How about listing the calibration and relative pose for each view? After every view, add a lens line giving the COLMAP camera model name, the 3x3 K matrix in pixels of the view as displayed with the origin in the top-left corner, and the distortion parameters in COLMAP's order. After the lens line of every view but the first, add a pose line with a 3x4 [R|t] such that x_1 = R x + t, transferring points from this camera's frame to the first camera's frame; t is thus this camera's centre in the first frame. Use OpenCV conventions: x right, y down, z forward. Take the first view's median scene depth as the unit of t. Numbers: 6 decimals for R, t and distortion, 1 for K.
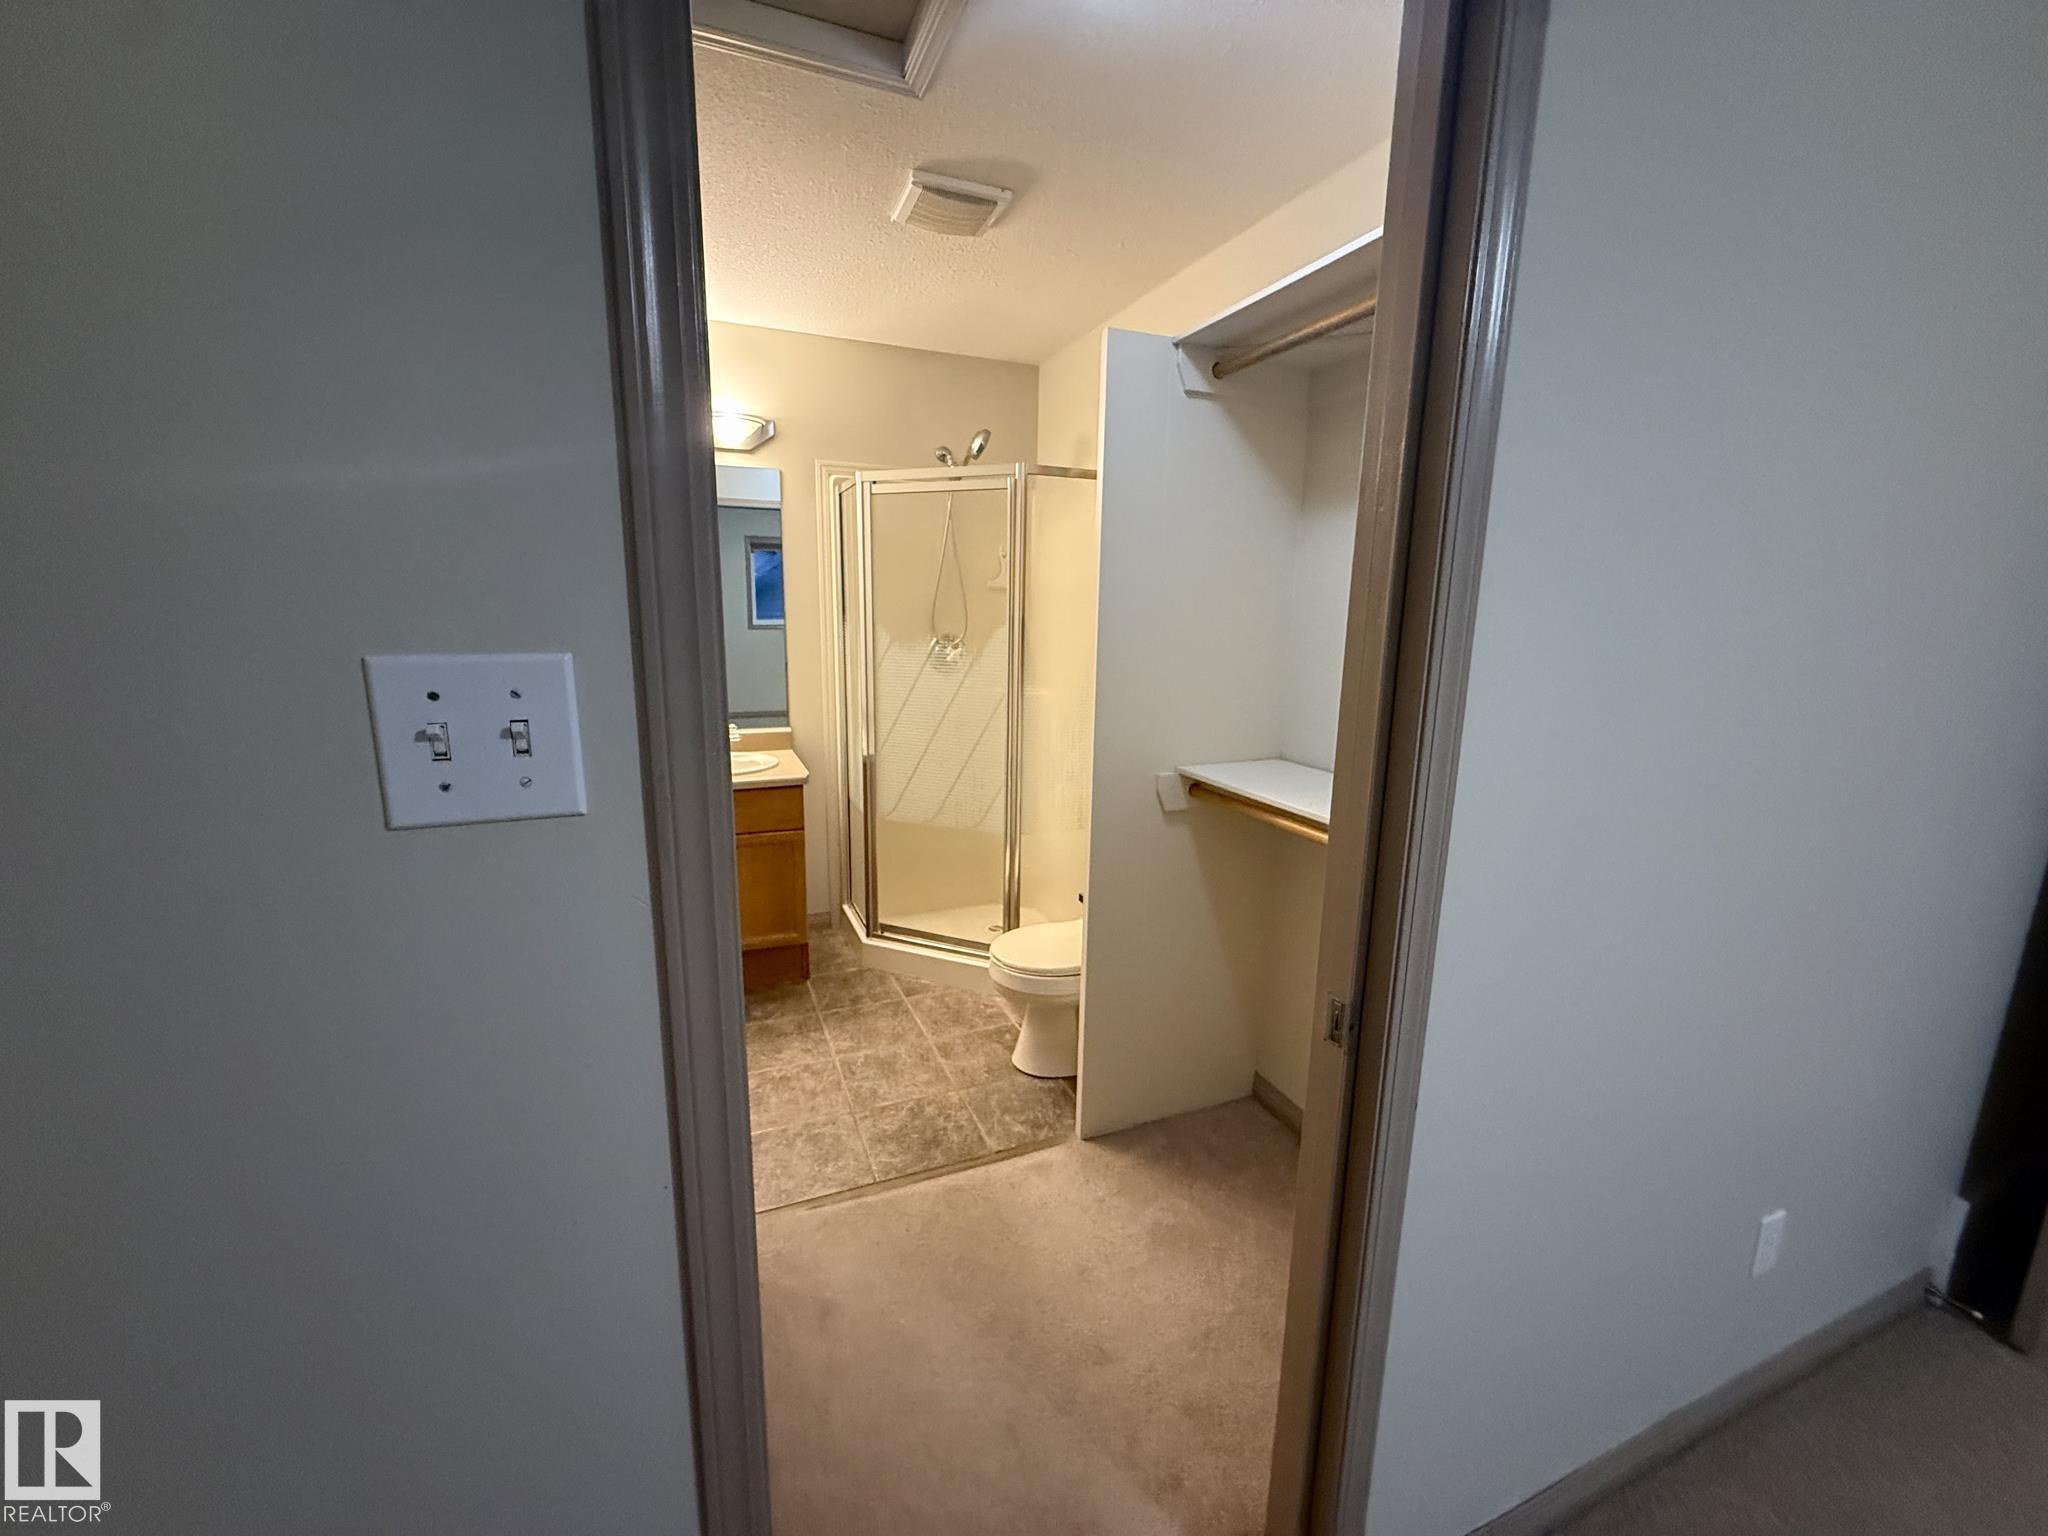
lens RADIAL K [[812.5, 0, 1021.2], [0, 812.5, 767.4], [0, 0, 1]] dist [-0.003342, -0.000211]
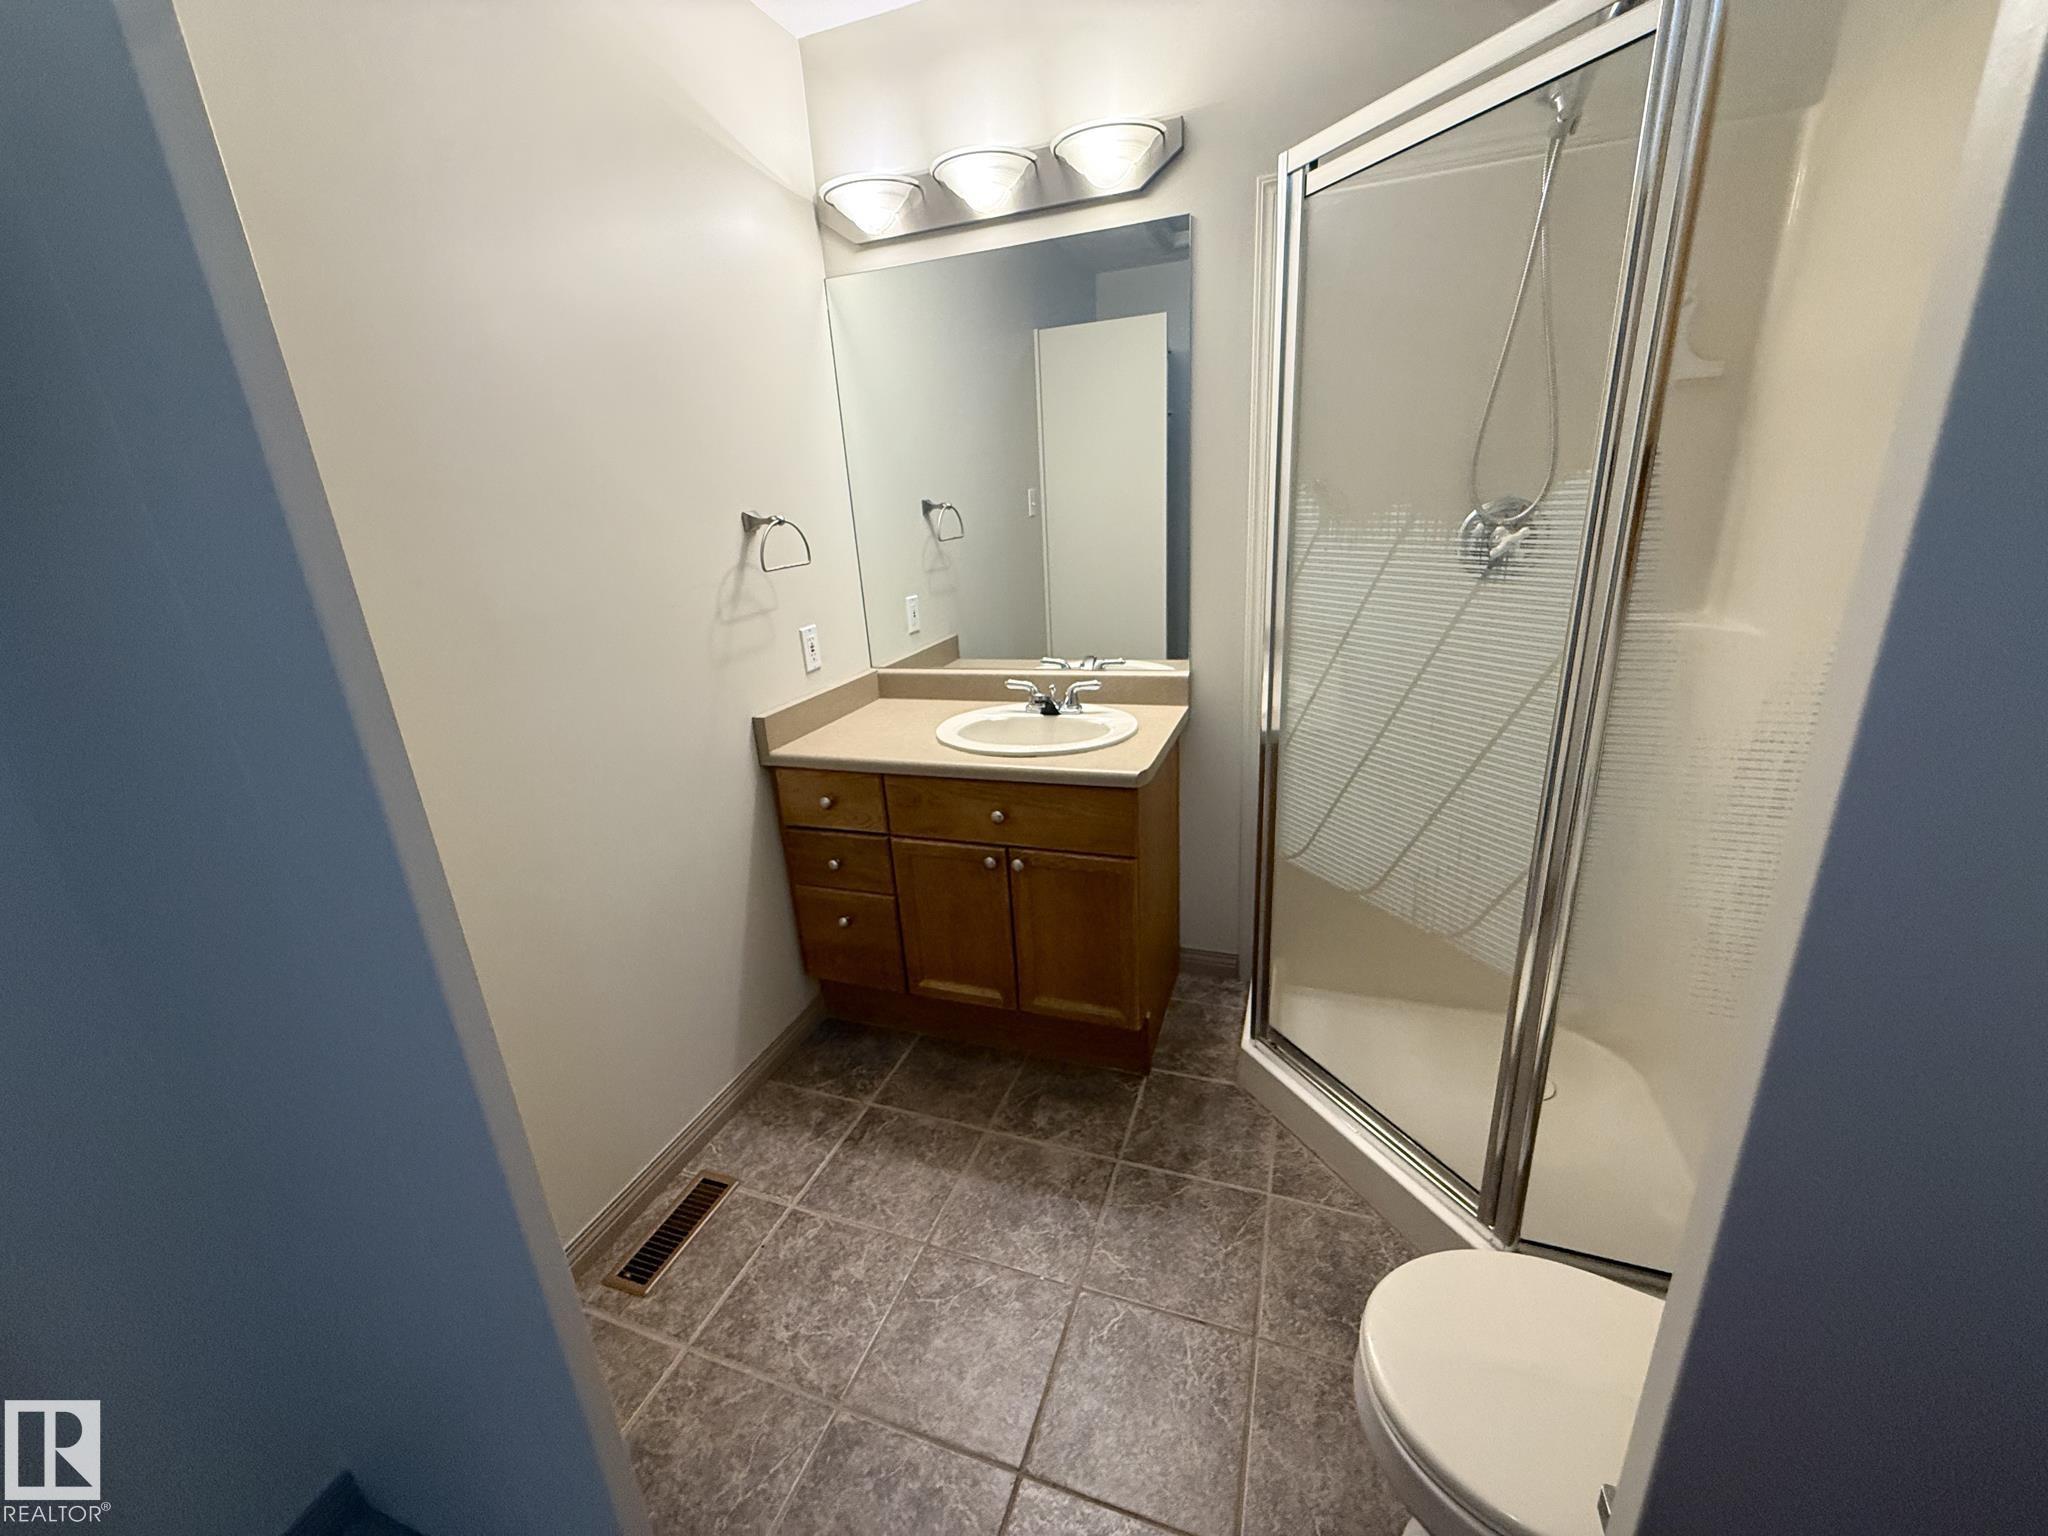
lens RADIAL K [[812.5, 0, 1028.8], [0, 812.5, 766.5], [0, 0, 1]] dist [-0.003342, -0.000211]
pose [[0.741645, 0.153201, -0.653064, 0.049109], [-0.062506, 0.985118, 0.160112, -0.076343], [0.667874, -0.077926, 0.740184, 0.507381]]
